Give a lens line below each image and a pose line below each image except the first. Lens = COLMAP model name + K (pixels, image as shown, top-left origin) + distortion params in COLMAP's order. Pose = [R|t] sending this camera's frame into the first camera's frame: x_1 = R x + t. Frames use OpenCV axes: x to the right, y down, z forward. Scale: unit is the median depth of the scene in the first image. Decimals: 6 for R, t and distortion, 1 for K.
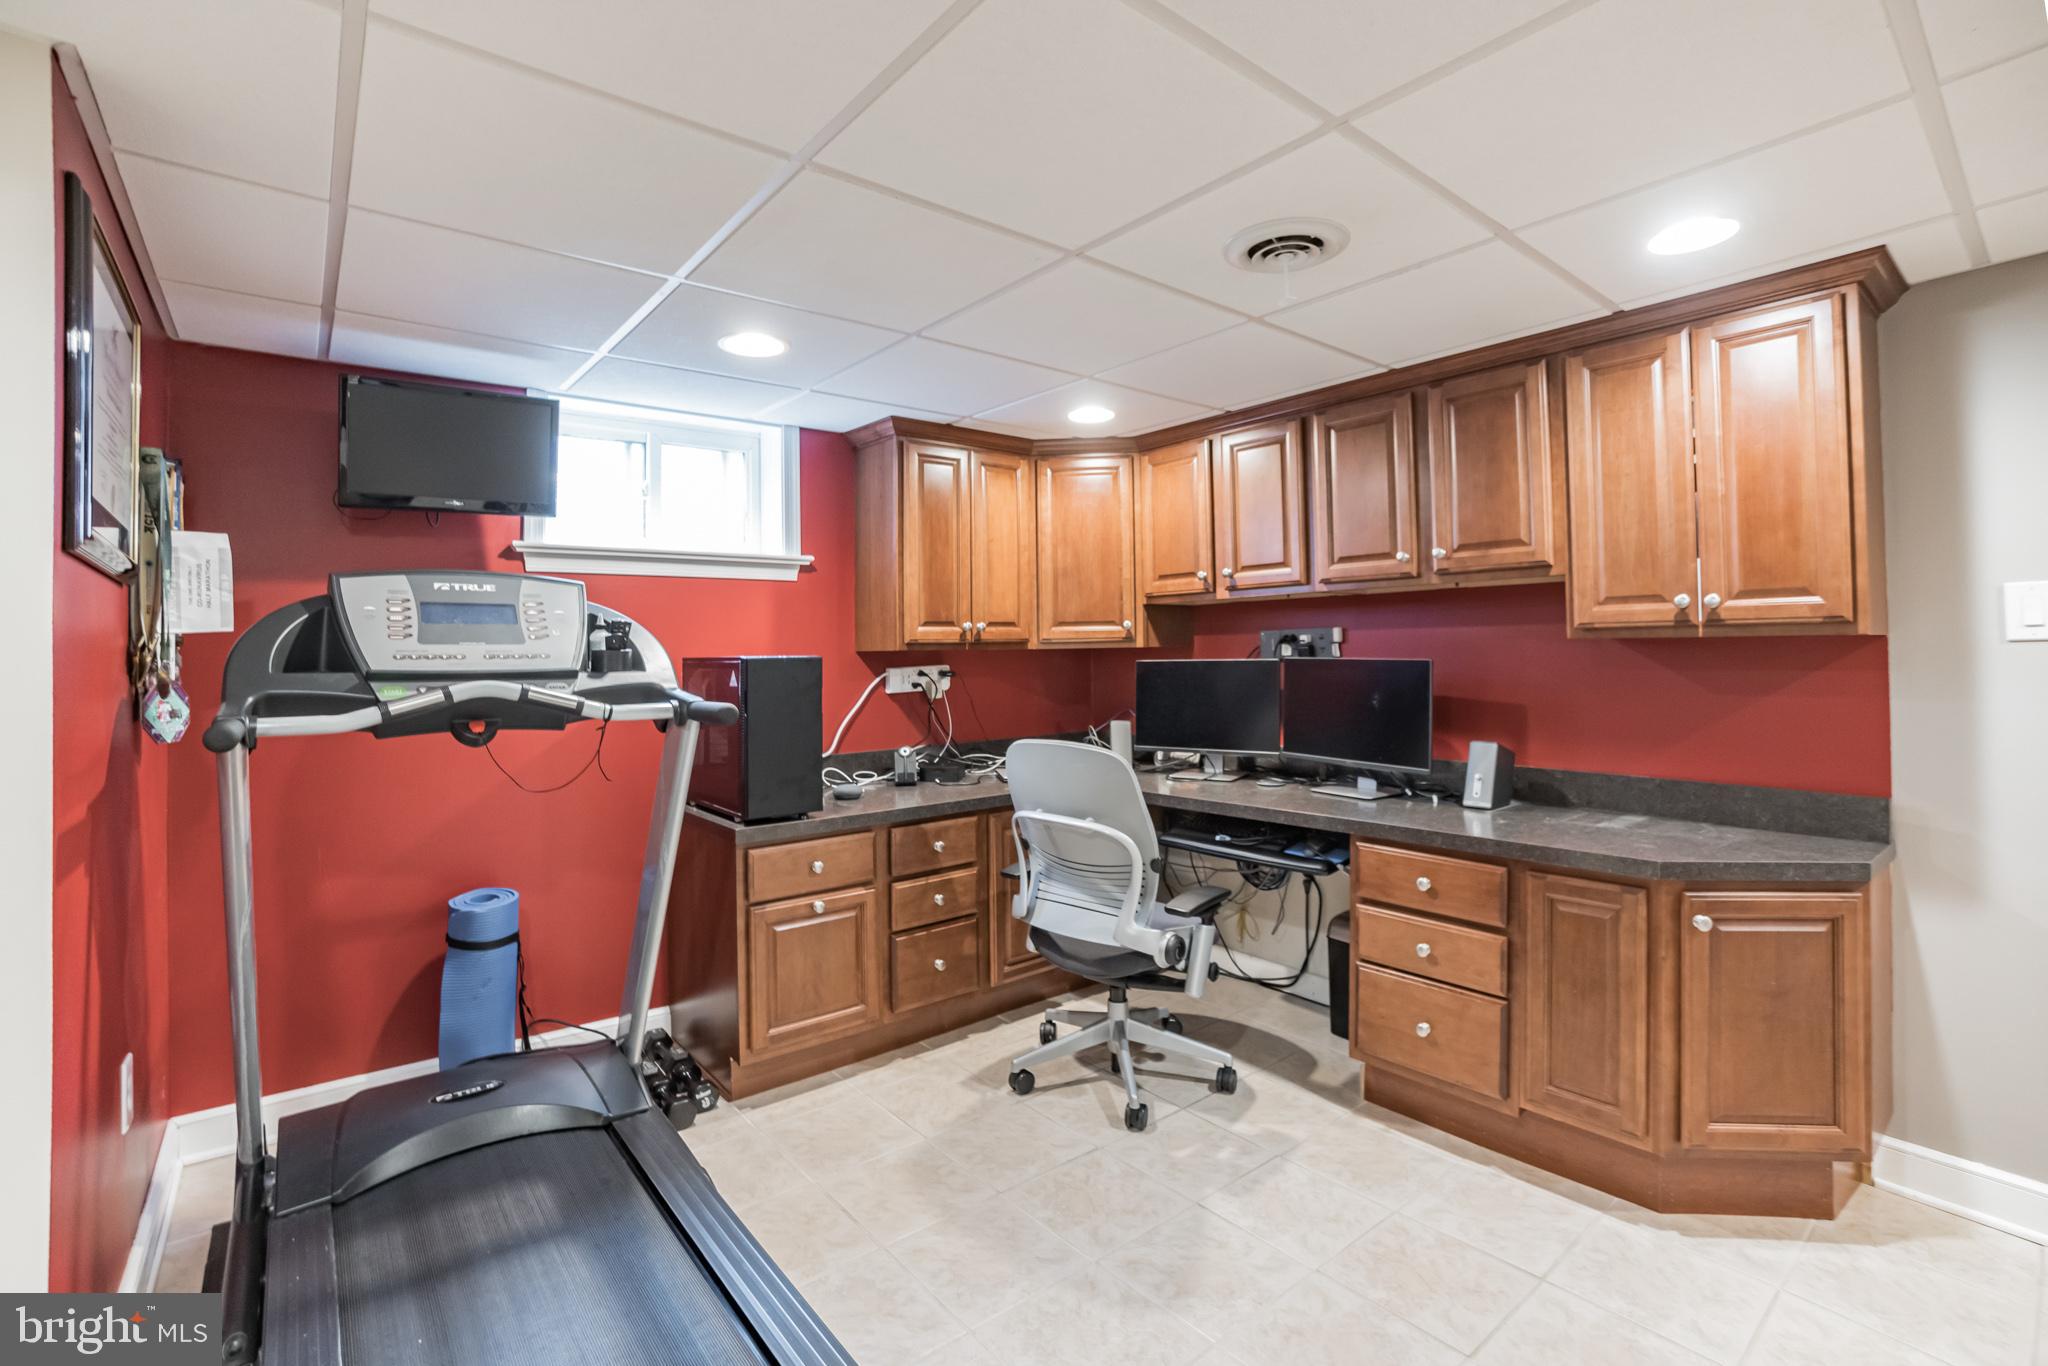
lens RADIAL K [[942.2, 0, 1020.9], [0, 942.2, 640.8], [0, 0, 1]] dist [-0.081242, 0.030689]
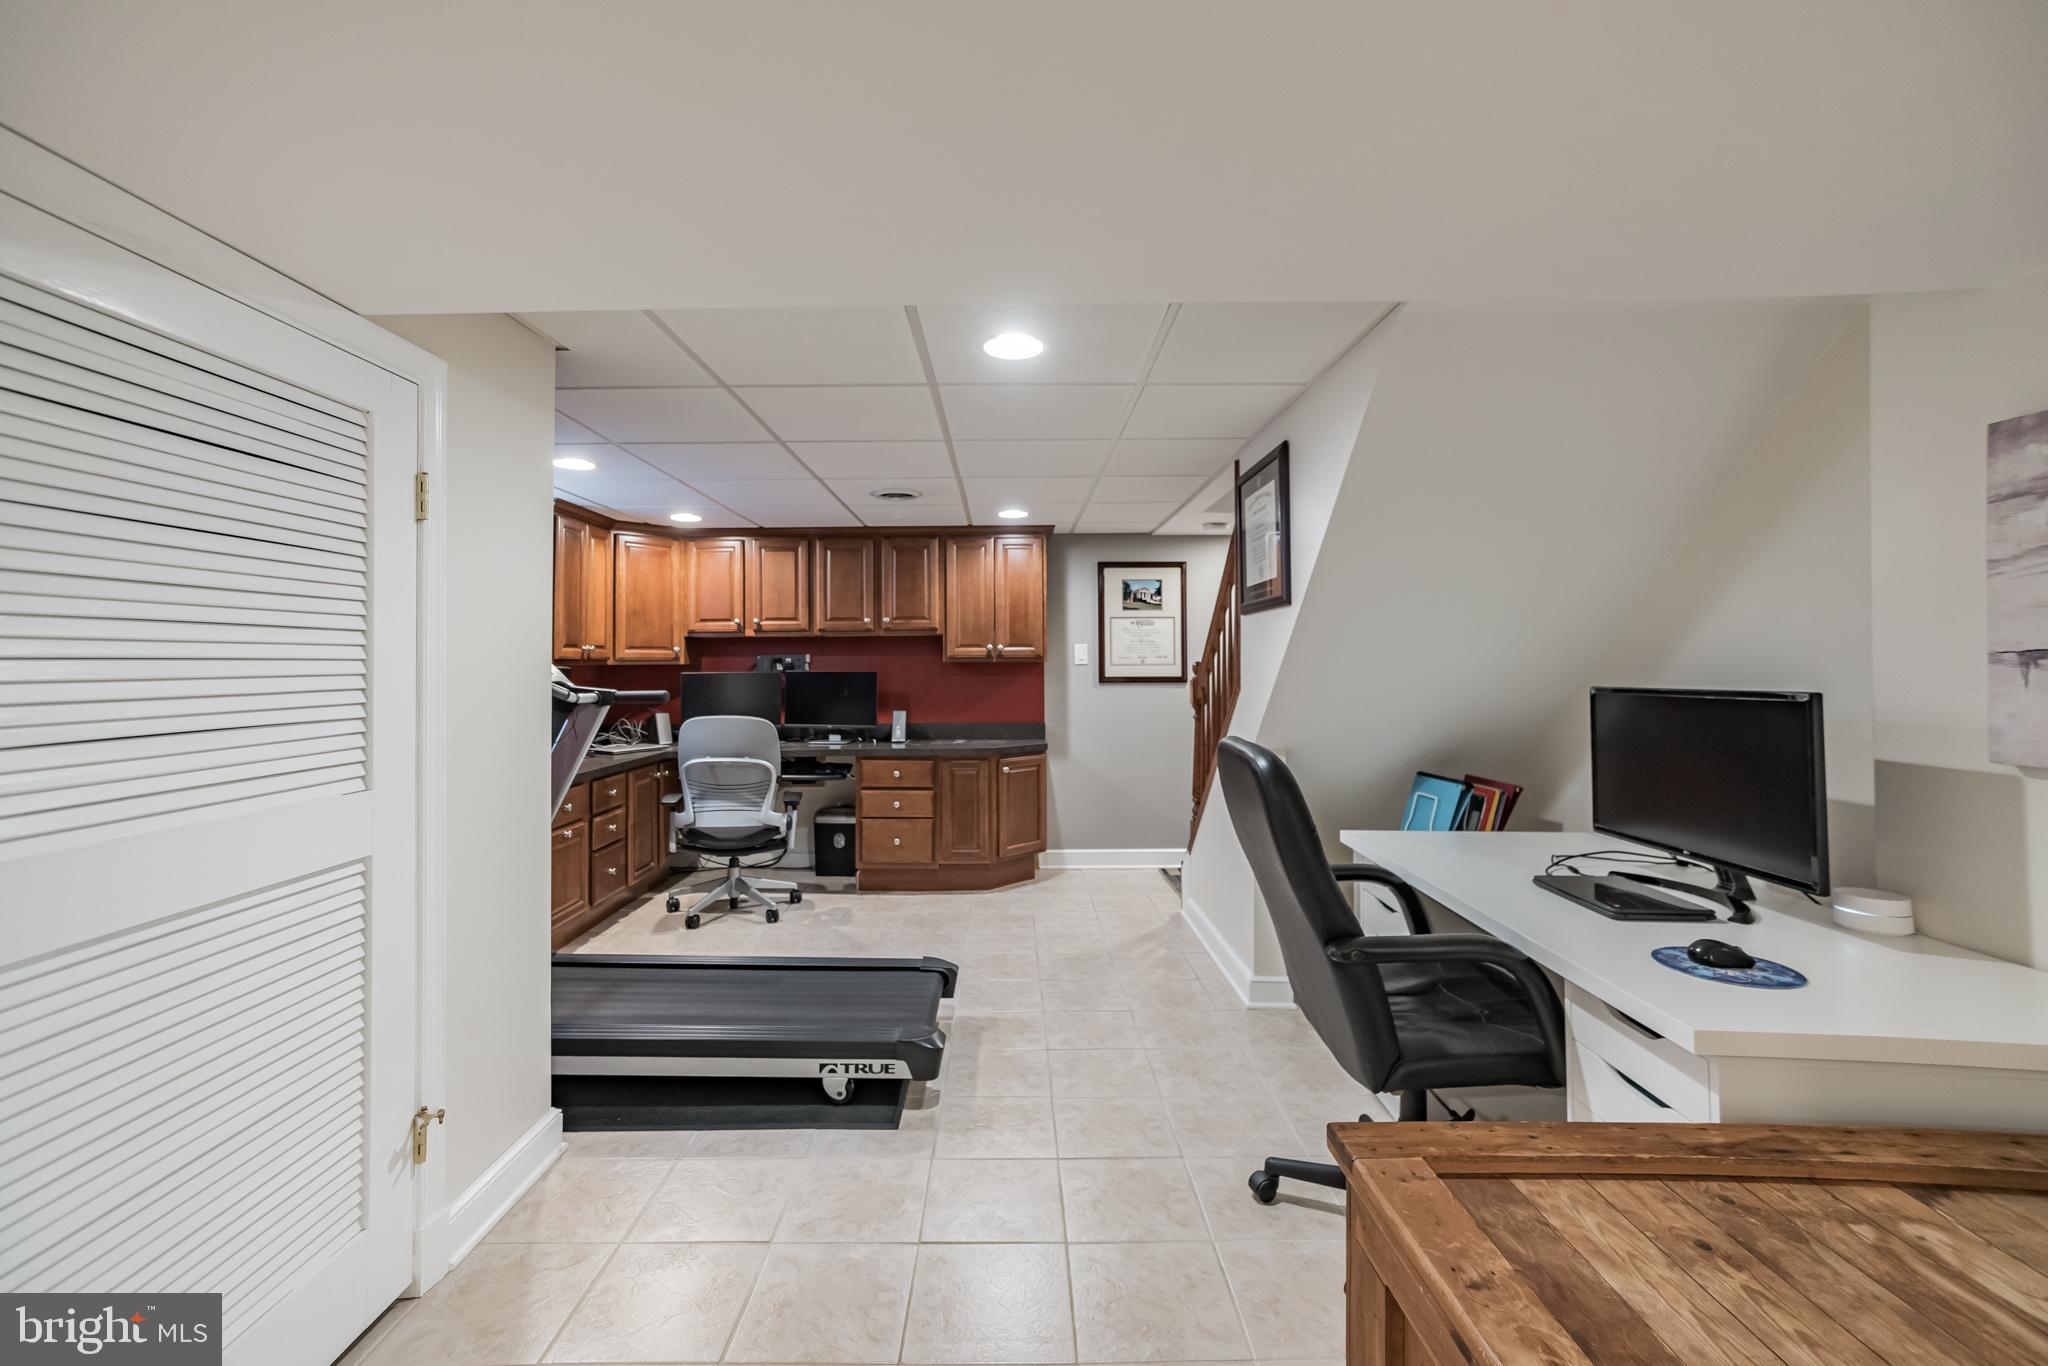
lens RADIAL K [[943.8, 0, 1024.0], [0, 943.8, 683.0], [0, 0, 1]] dist [-0.062598, 0.030613]
pose [[0.607369, -0.002378, 0.794416, -1.016719], [-0.010780, 0.999879, 0.011236, 0.019109], [-0.794346, -0.015388, 0.607270, -0.516317]]
